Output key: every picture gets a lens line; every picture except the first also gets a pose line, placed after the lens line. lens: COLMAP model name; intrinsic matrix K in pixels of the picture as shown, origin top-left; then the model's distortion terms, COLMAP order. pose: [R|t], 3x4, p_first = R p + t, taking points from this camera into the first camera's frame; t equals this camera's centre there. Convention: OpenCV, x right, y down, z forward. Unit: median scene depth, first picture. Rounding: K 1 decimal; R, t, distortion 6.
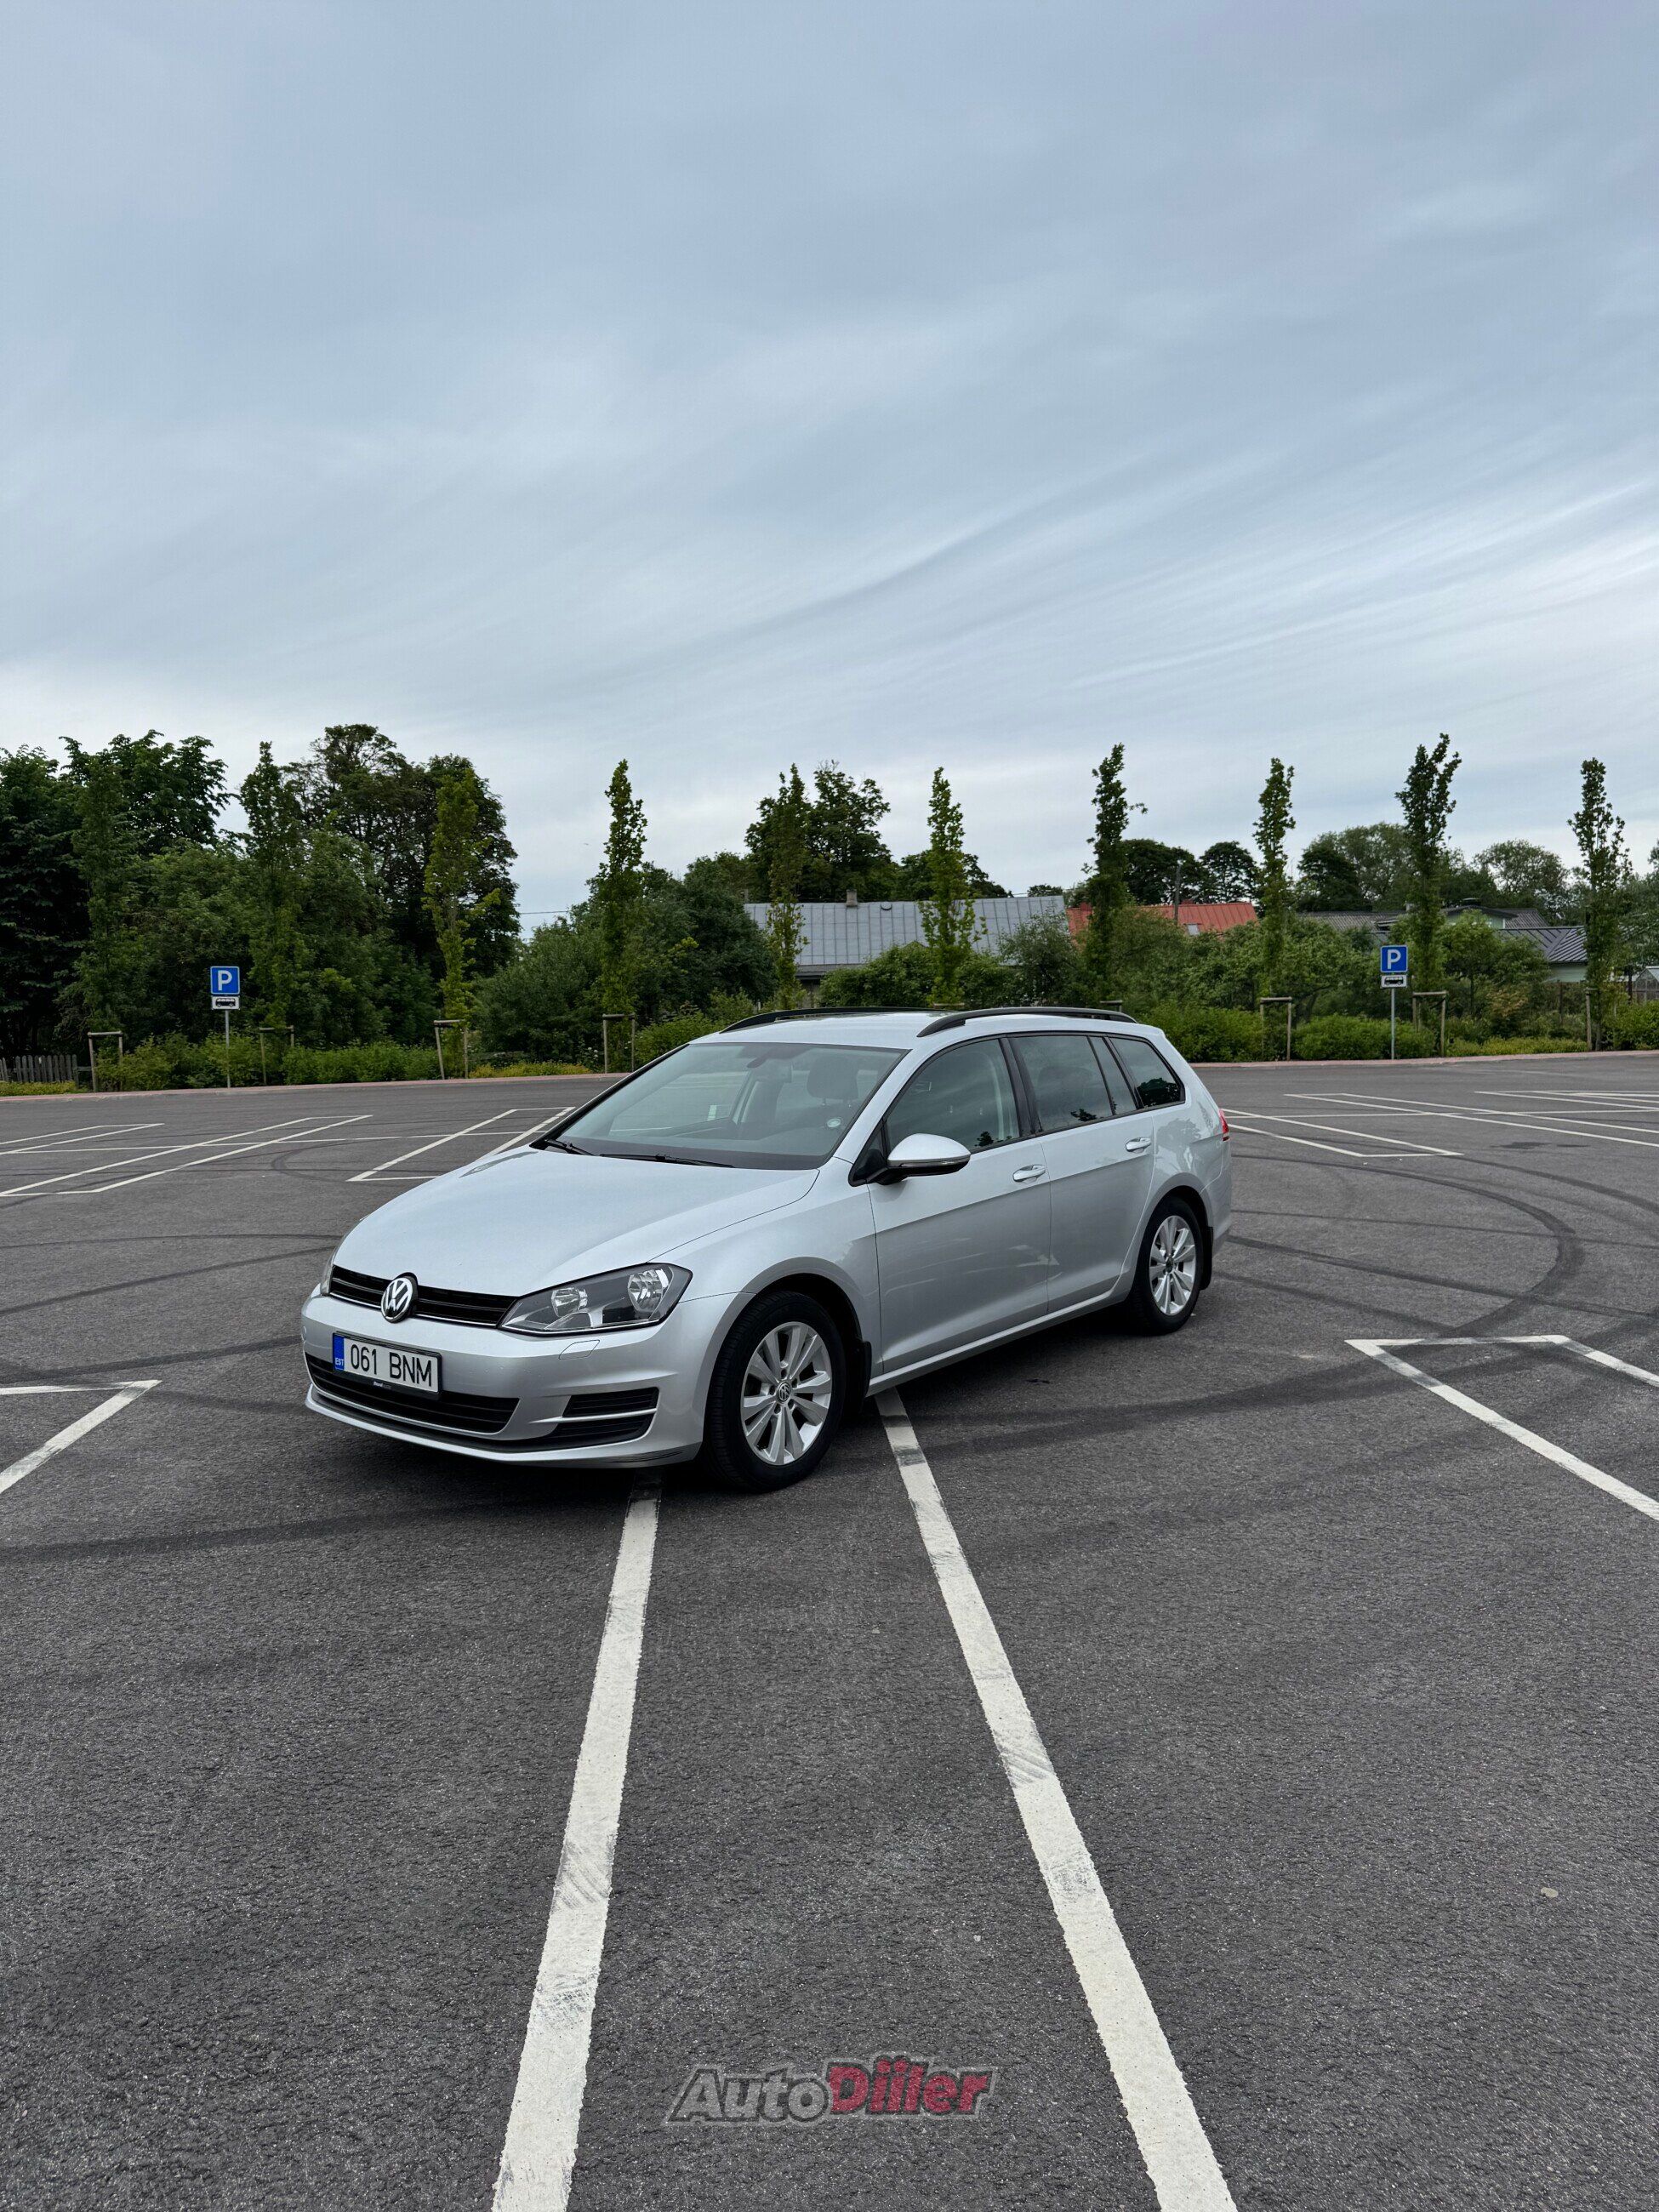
lens RADIAL K [[1510.1, 0, 825.4], [0, 1510.1, 1136.6], [0, 0, 1]] dist [0.122537, -0.212558]
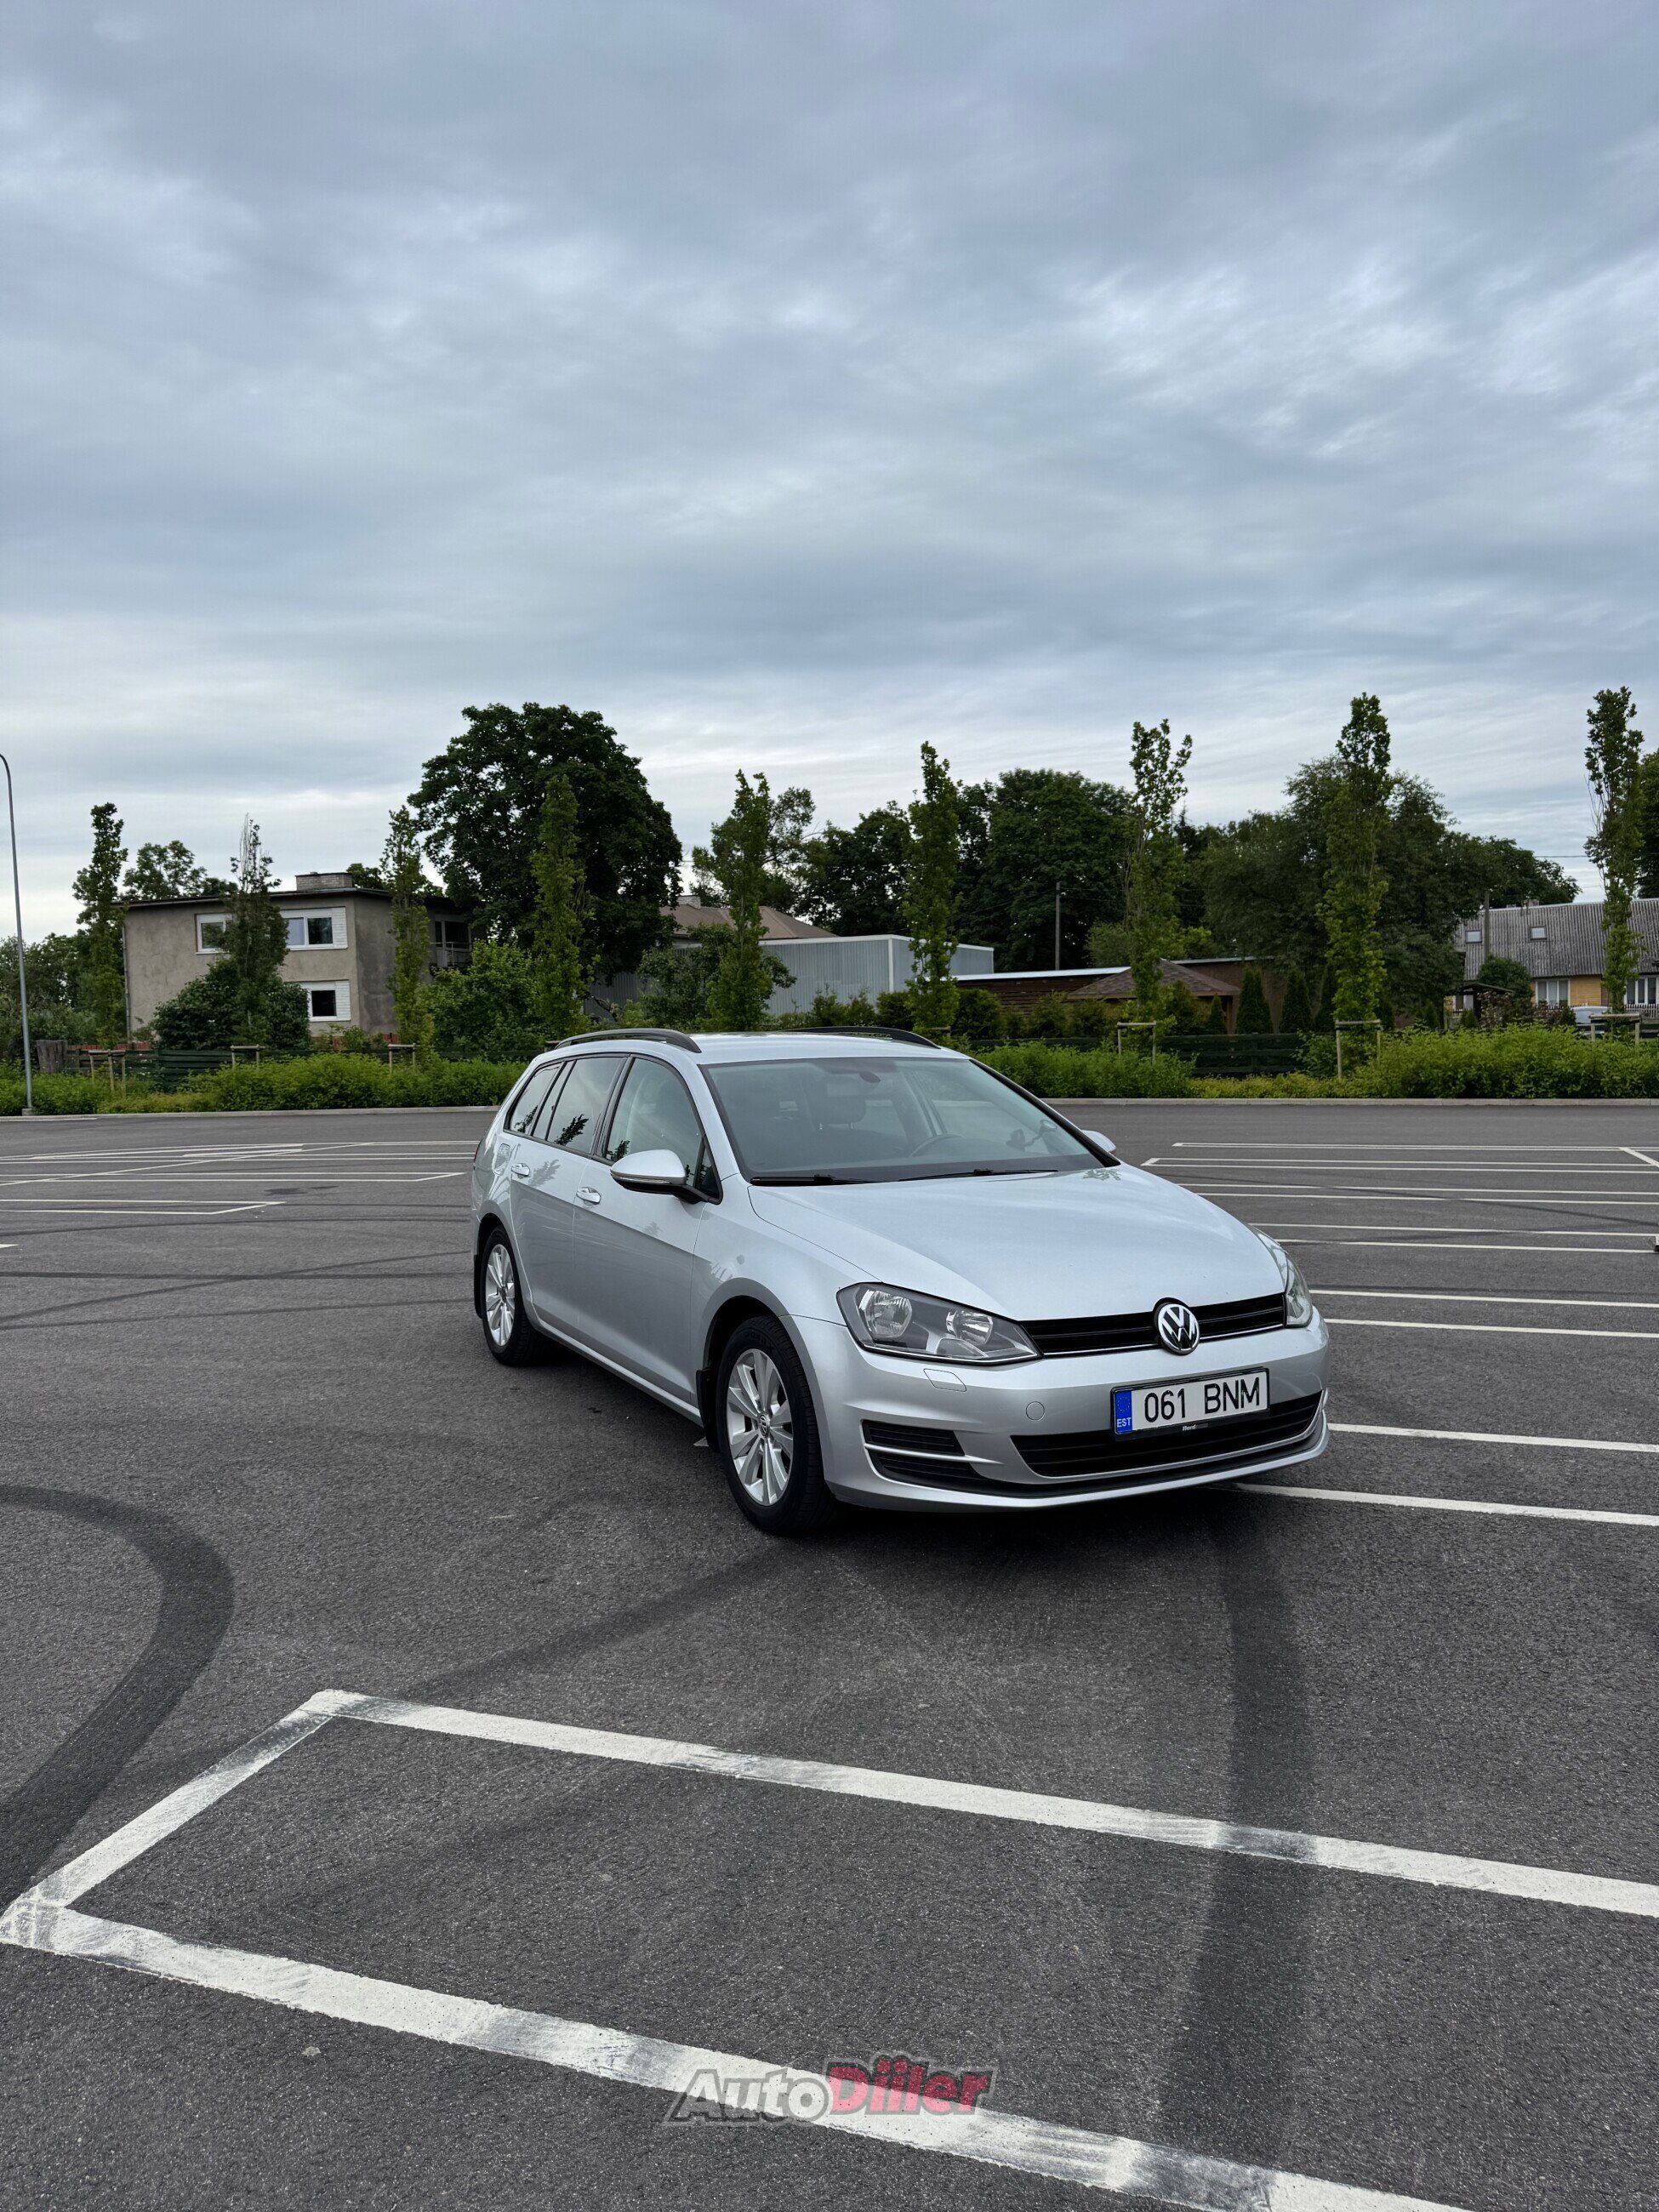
lens RADIAL K [[1510.1, 0, 825.4], [0, 1510.1, 1136.6], [0, 0, 1]] dist [0.122537, -0.212558]
pose [[0.358614, -0.043199, 0.932486, -1.191219], [0.075071, 0.997028, 0.017318, -0.034925], [-0.930462, 0.063792, 0.360791, 0.881598]]
